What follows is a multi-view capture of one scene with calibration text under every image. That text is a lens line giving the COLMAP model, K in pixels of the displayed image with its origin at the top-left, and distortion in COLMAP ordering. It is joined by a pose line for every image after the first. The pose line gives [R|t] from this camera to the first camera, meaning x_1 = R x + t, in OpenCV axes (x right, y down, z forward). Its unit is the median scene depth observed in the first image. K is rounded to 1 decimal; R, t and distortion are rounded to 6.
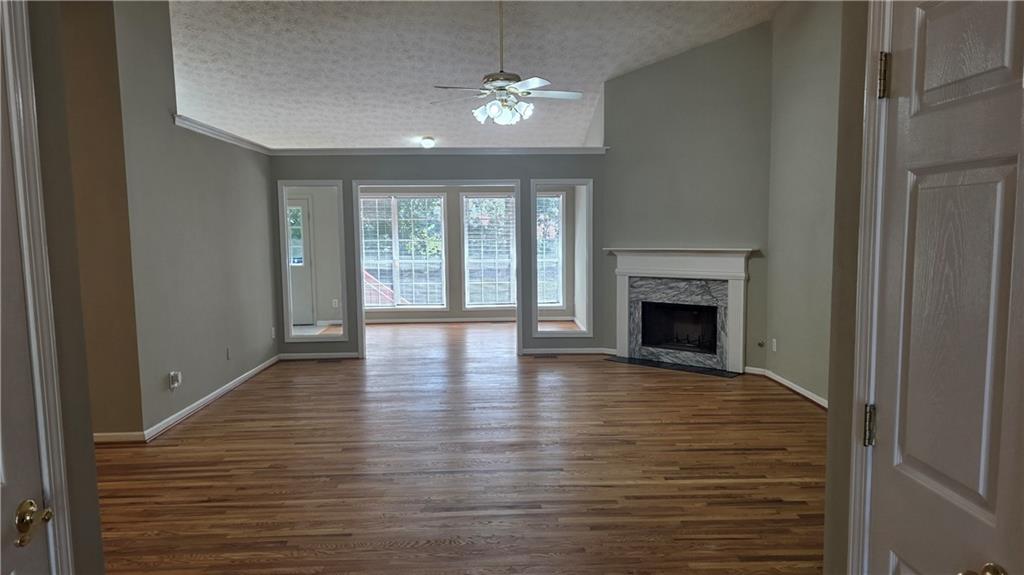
lens RADIAL K [[688.0, 0, 515.2], [0, 688.0, 302.7], [0, 0, 1]] dist [0.069818, -0.069718]
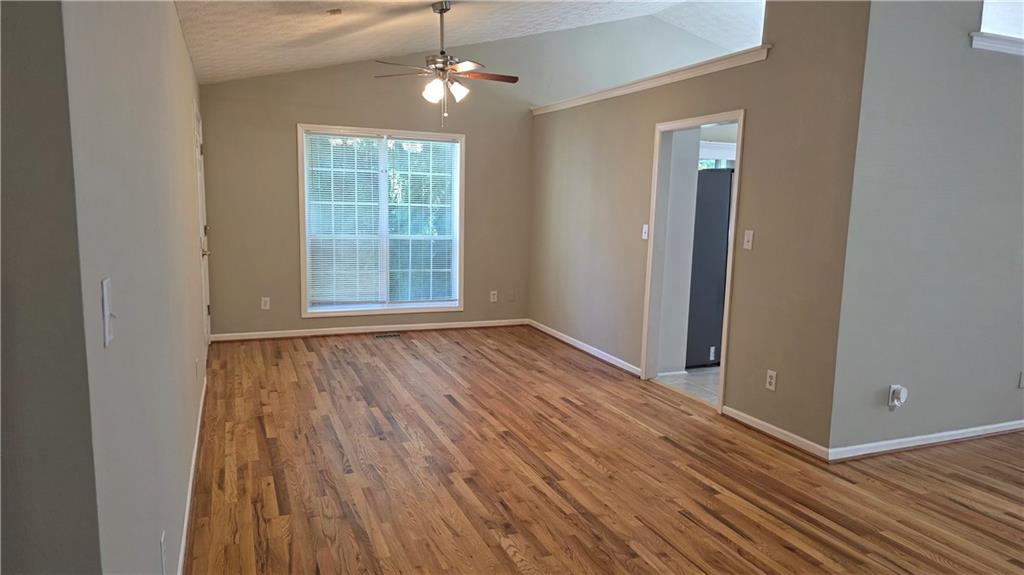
lens RADIAL K [[688.0, 0, 529.5], [0, 688.0, 298.0], [0, 0, 1]] dist [0.069818, -0.069718]
pose [[0.361696, 0.153341, -0.919599, 0.044505], [-0.124980, 0.985453, 0.115164, -0.031170], [0.923881, 0.073277, 0.375599, 0.345474]]
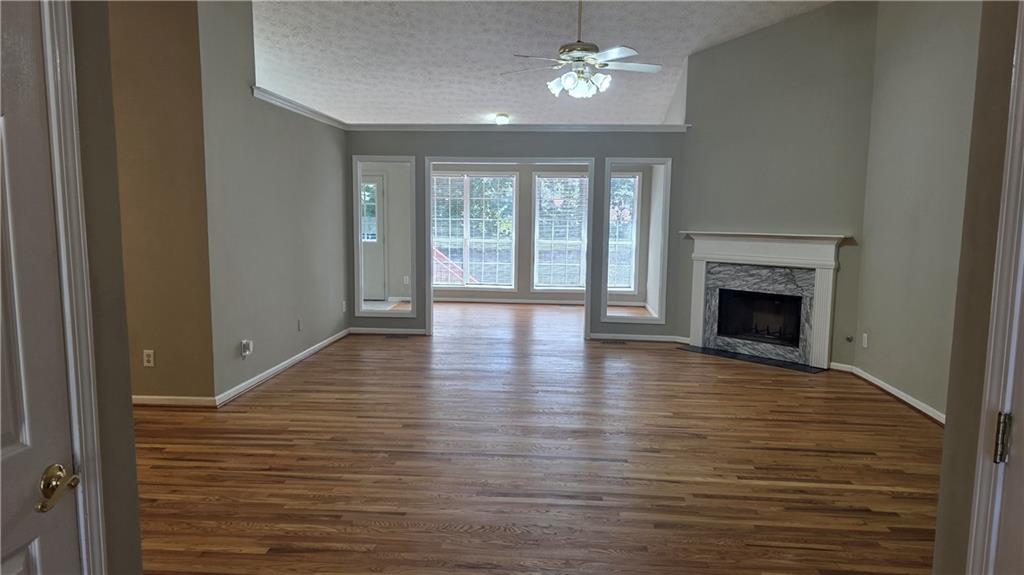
lens RADIAL K [[688.0, 0, 512.1], [0, 688.0, 299.1], [0, 0, 1]] dist [0.069818, -0.069718]
pose [[0.993592, 0.037495, -0.106629, 0.003781], [-0.035473, 0.999154, 0.020797, 0.004088], [0.107319, -0.016882, 0.994081, 0.032671]]
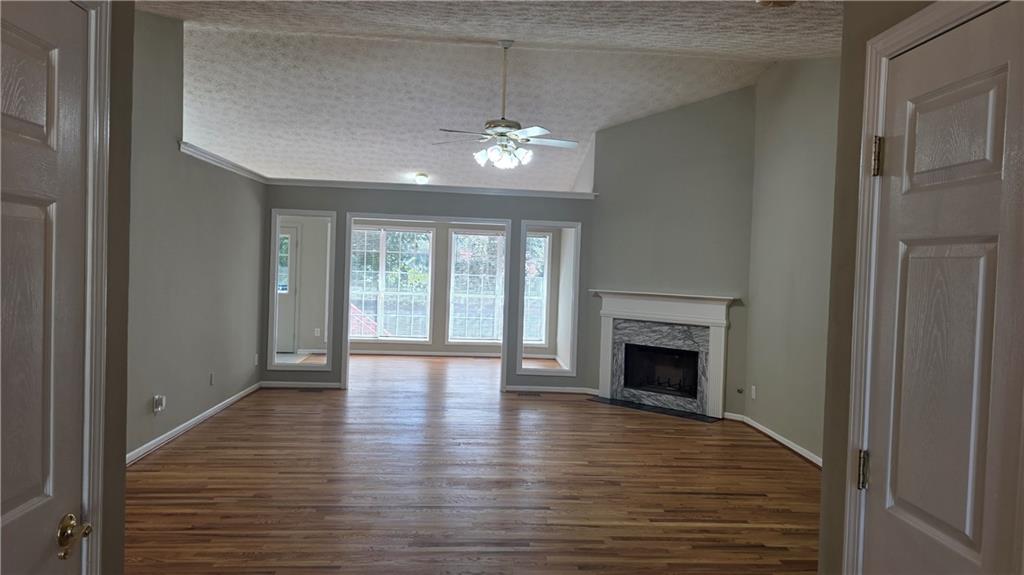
lens RADIAL K [[688.0, 0, 520.2], [0, 688.0, 286.8], [0, 0, 1]] dist [0.069818, -0.069718]
pose [[0.998152, 0.045921, 0.039803, -0.022840], [-0.042765, 0.996130, -0.076789, -0.000628], [-0.043176, 0.074945, 0.996253, -0.022936]]
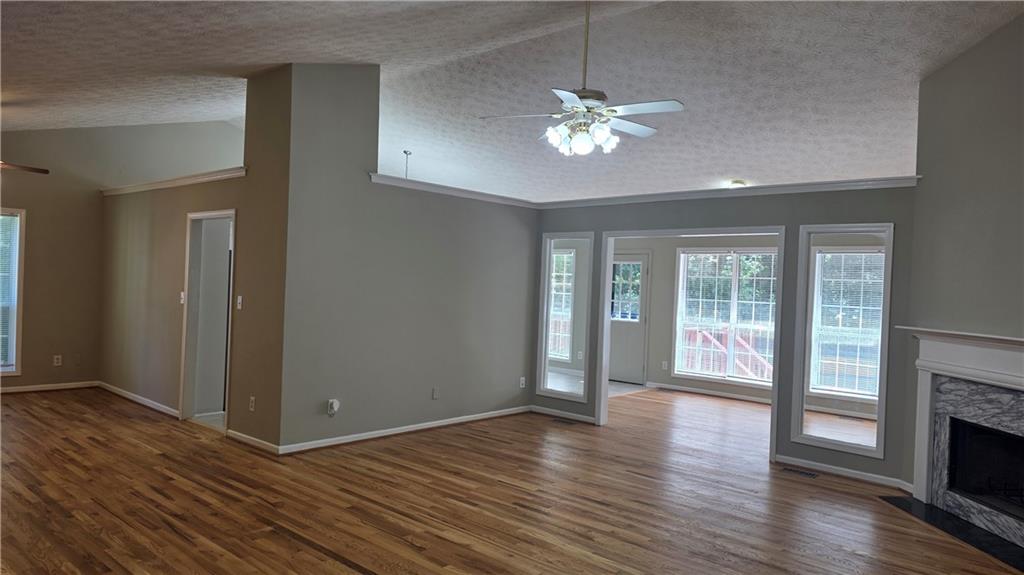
lens RADIAL K [[688.0, 0, 519.7], [0, 688.0, 295.4], [0, 0, 1]] dist [0.069818, -0.069718]
pose [[0.716542, 0.051708, -0.695625, 0.488860], [-0.119386, 0.991625, -0.049266, -0.047310], [0.687252, 0.118349, 0.716714, 0.393316]]
